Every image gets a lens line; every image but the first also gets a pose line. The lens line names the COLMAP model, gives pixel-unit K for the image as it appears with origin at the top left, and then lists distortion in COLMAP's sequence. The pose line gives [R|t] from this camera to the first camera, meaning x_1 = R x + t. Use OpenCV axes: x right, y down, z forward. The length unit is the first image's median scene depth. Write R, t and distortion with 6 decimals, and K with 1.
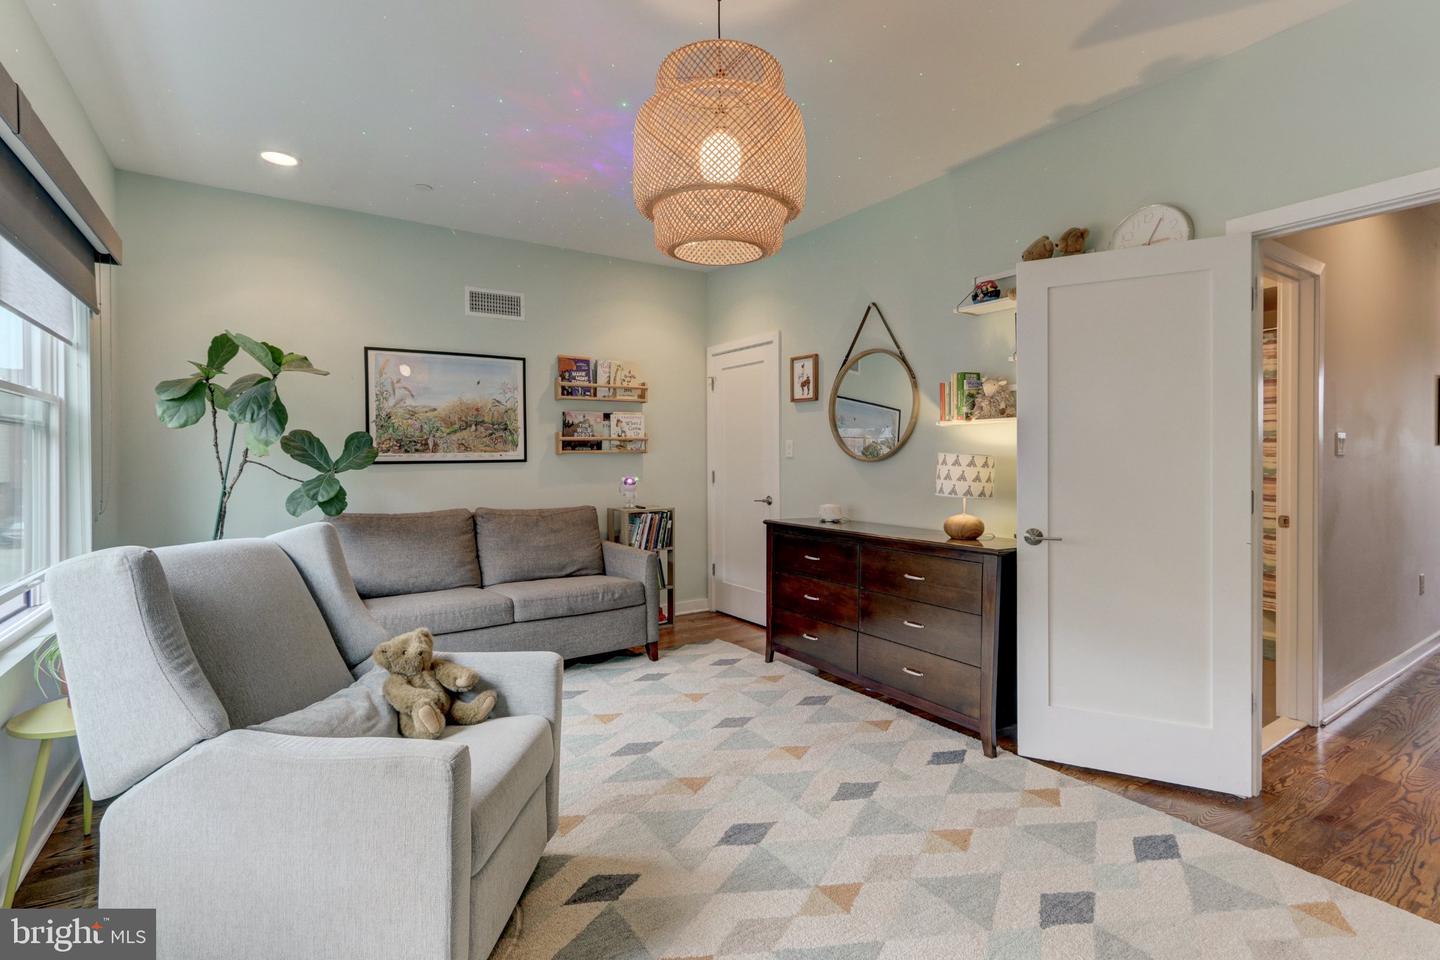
lens RADIAL K [[673.1, 0, 717.6], [0, 673.1, 475.5], [0, 0, 1]] dist [0.001055, 0.002972]
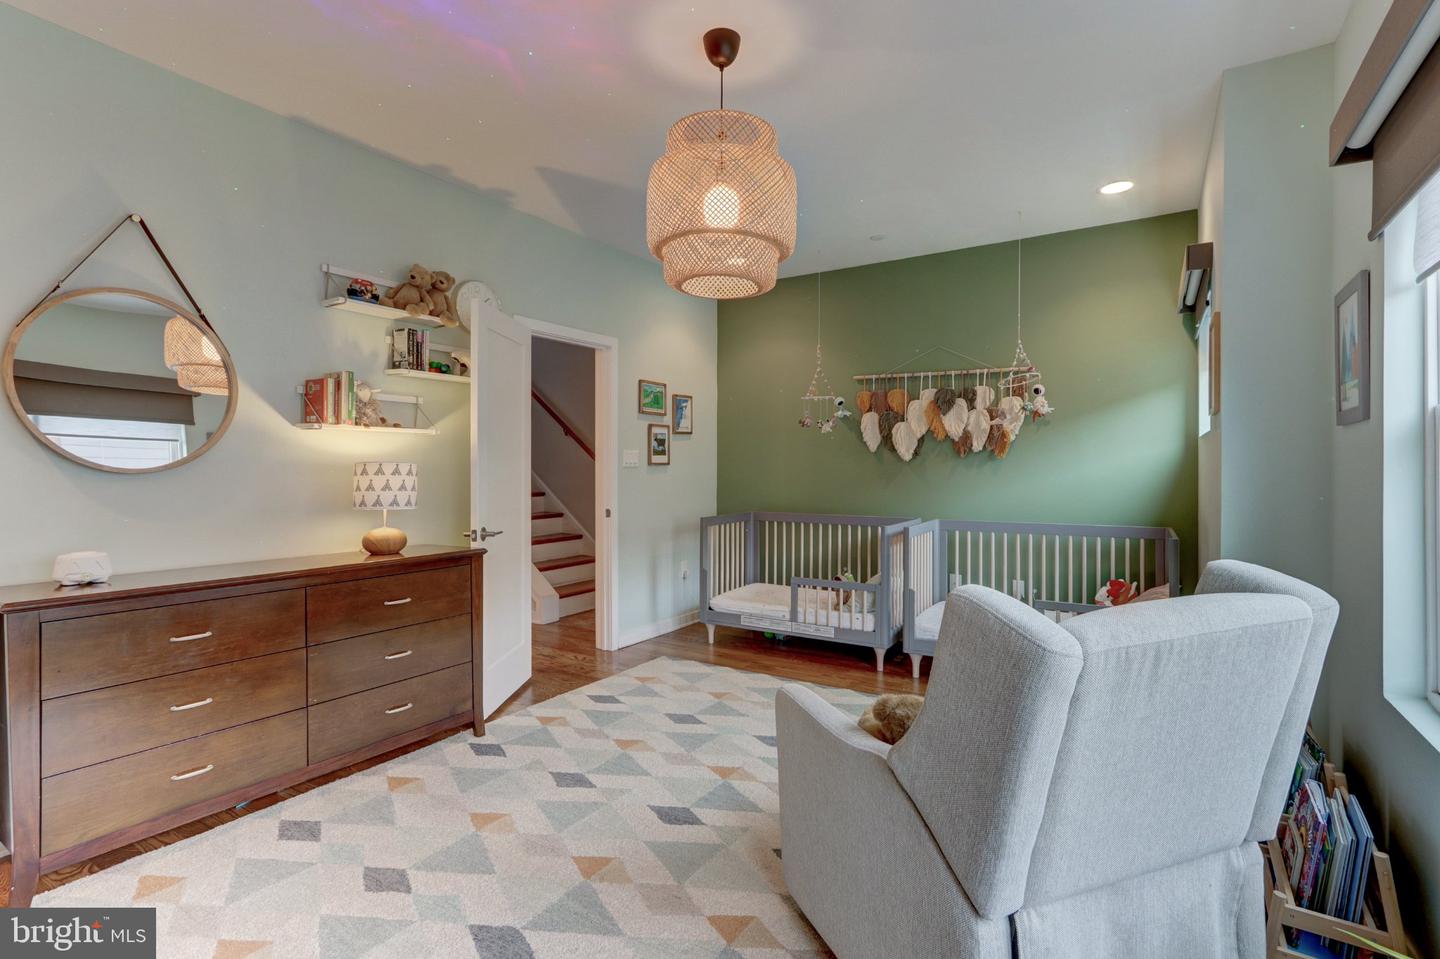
lens RADIAL K [[673.1, 0, 717.2], [0, 673.1, 468.7], [0, 0, 1]] dist [0.001055, 0.002972]
pose [[-0.392028, -0.000908, 0.919953, -0.700316], [0.025096, 0.999617, 0.011681, -0.023033], [-0.919611, 0.027666, -0.391855, 0.970930]]
